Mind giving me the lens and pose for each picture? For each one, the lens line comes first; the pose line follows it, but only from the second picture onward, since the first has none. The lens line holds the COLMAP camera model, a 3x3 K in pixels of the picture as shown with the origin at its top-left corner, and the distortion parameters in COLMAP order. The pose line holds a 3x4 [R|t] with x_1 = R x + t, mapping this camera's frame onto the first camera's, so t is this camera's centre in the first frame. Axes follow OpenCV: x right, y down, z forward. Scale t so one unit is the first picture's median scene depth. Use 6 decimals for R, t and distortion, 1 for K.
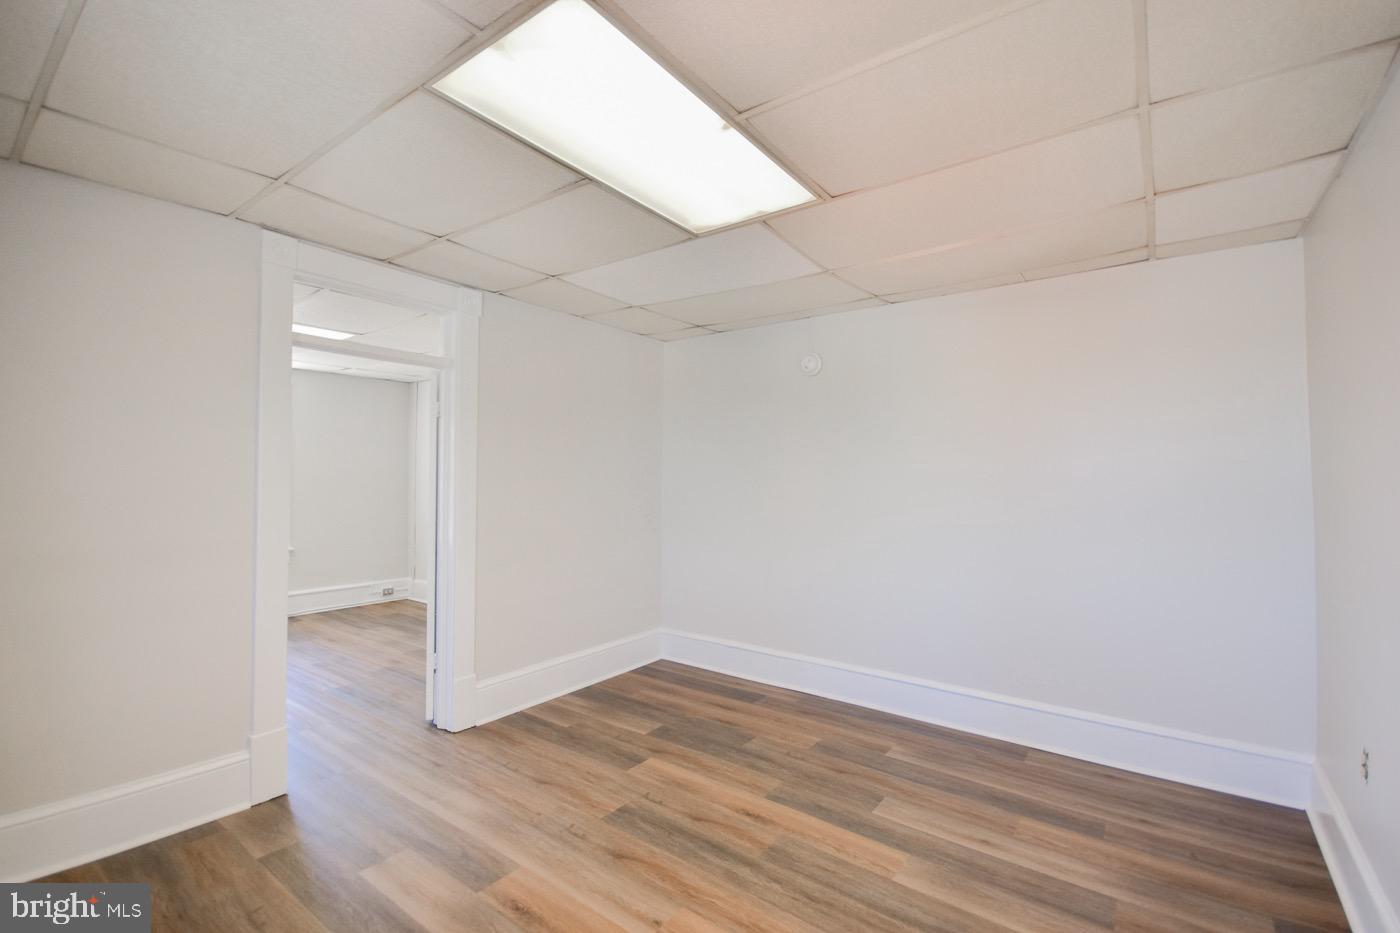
lens RADIAL K [[612.8, 0, 700.1], [0, 612.8, 466.6], [0, 0, 1]] dist [0.007566, -0.013654]
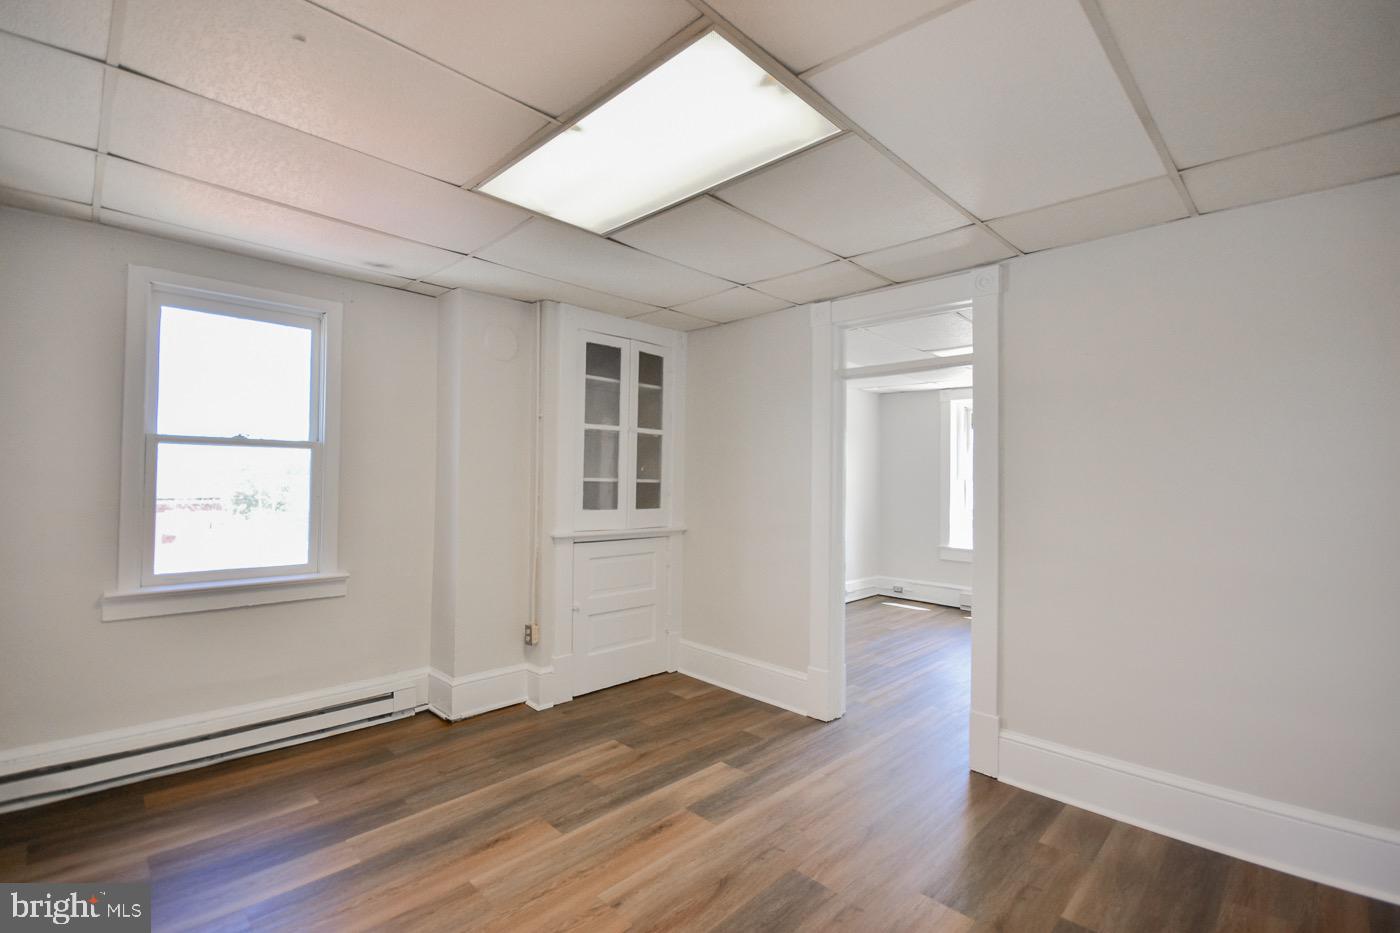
lens RADIAL K [[612.8, 0, 700.1], [0, 612.8, 466.6], [0, 0, 1]] dist [0.007566, -0.013654]
pose [[-0.133099, -0.029623, -0.990660, 0.640614], [0.002970, 0.999537, -0.030288, 0.022530], [0.991098, -0.006974, -0.132949, 0.854022]]
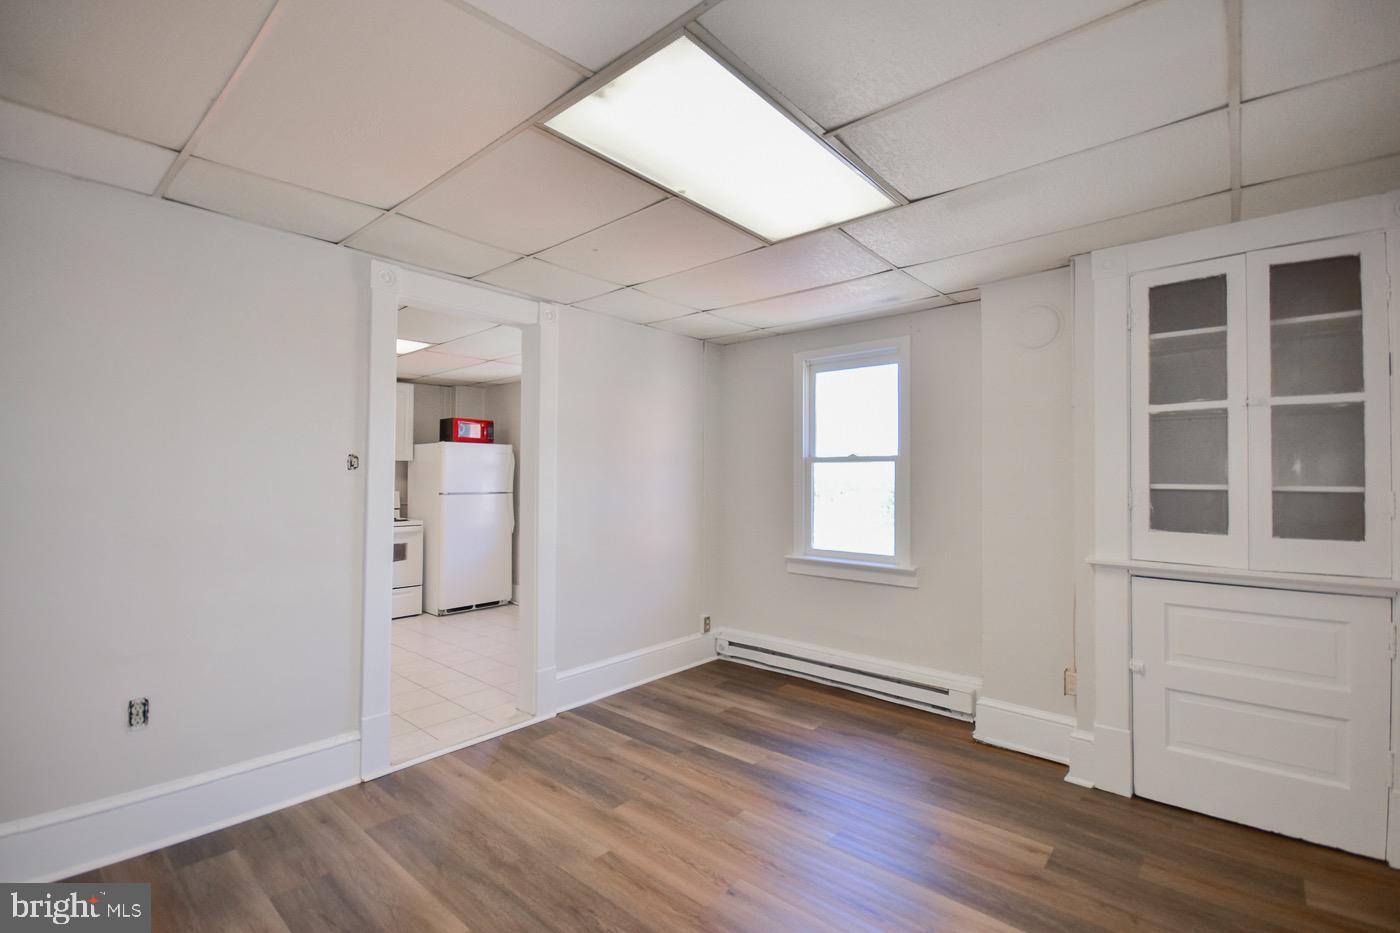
lens RADIAL K [[612.8, 0, 700.1], [0, 612.8, 466.6], [0, 0, 1]] dist [0.007566, -0.013654]
pose [[-0.997253, -0.011153, 0.073231, -0.057220], [-0.014027, 0.999147, -0.038843, 0.024612], [-0.072735, -0.039764, -0.996558, 1.403843]]
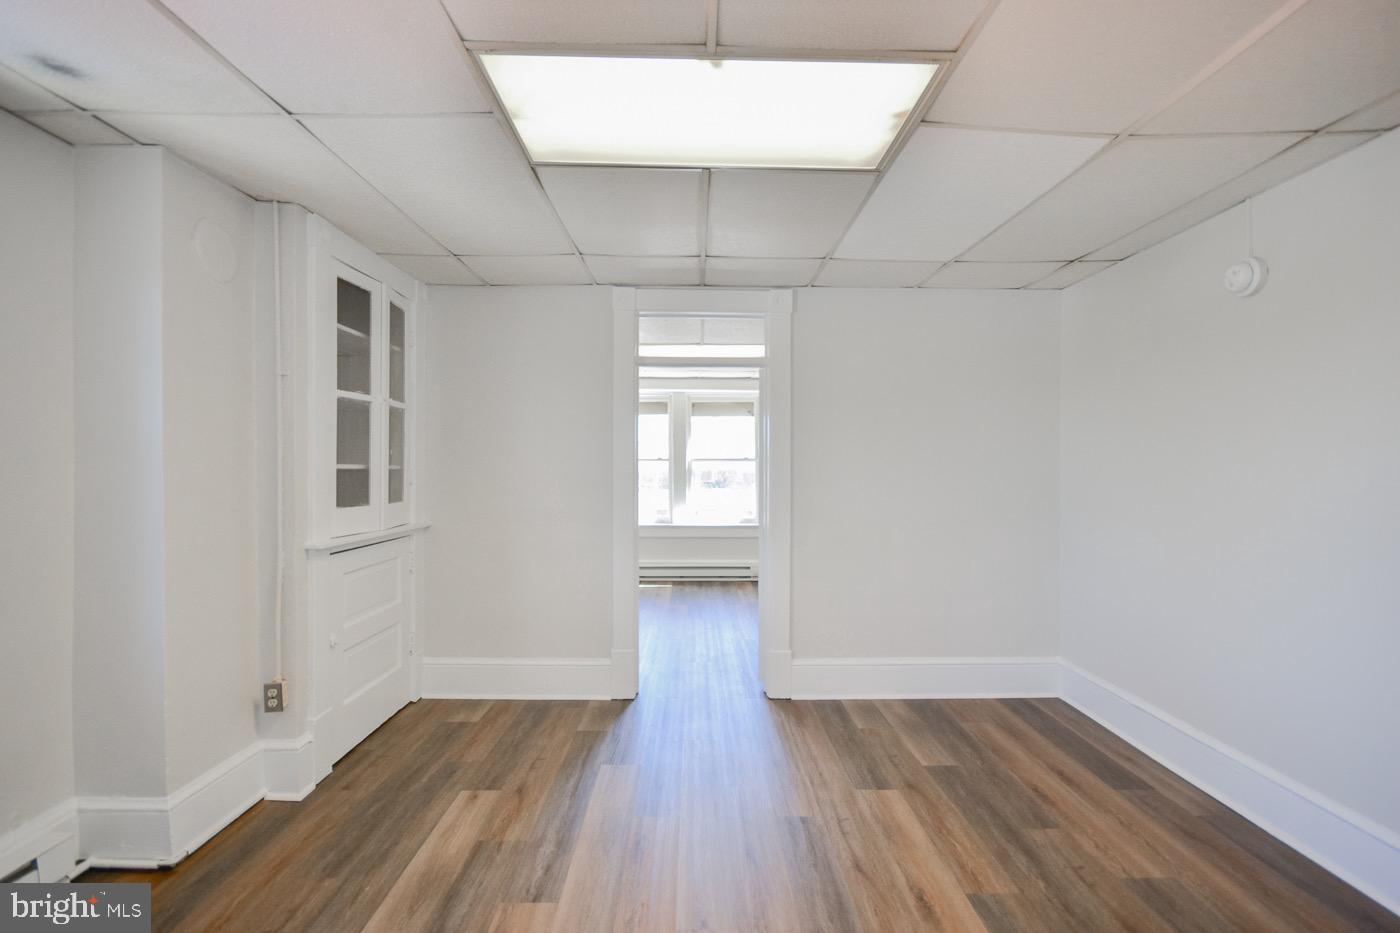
lens RADIAL K [[612.8, 0, 700.1], [0, 612.8, 466.6], [0, 0, 1]] dist [0.007566, -0.013654]
pose [[0.608206, -0.002585, -0.793775, 0.464092], [0.015552, 0.999842, 0.008661, 0.009151], [0.793627, -0.017613, 0.608150, 0.280365]]
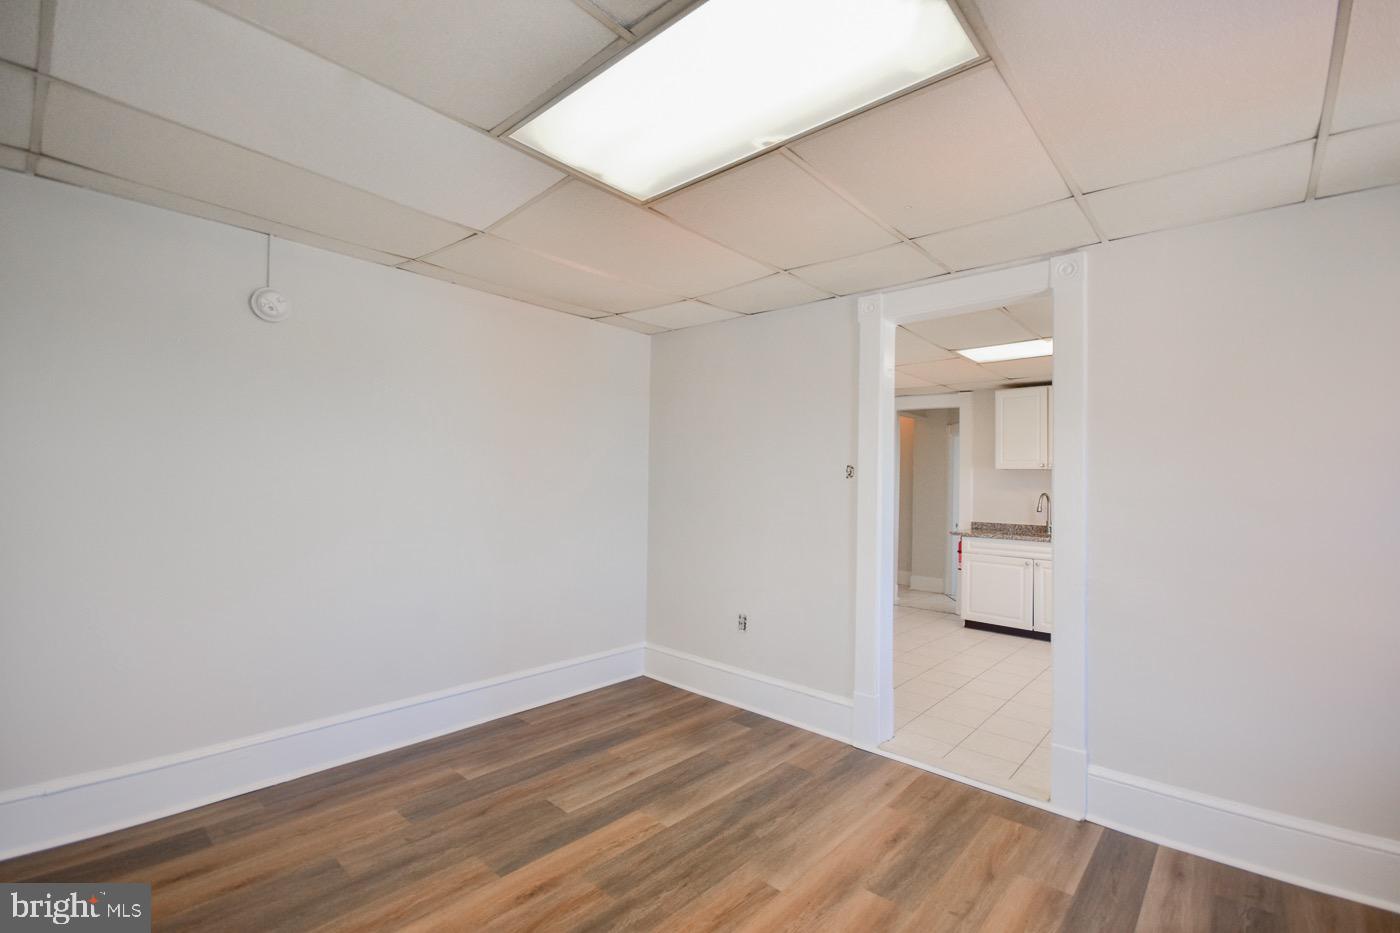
lens RADIAL K [[615.5, 0, 697.6], [0, 615.5, 467.3], [0, 0, 1]] dist [0.013270, -0.017558]
pose [[0.086240, 0.015775, 0.996149, -0.637499], [-0.038952, 0.999164, -0.012450, 0.004183], [-0.995513, -0.037729, 0.086783, 0.646393]]
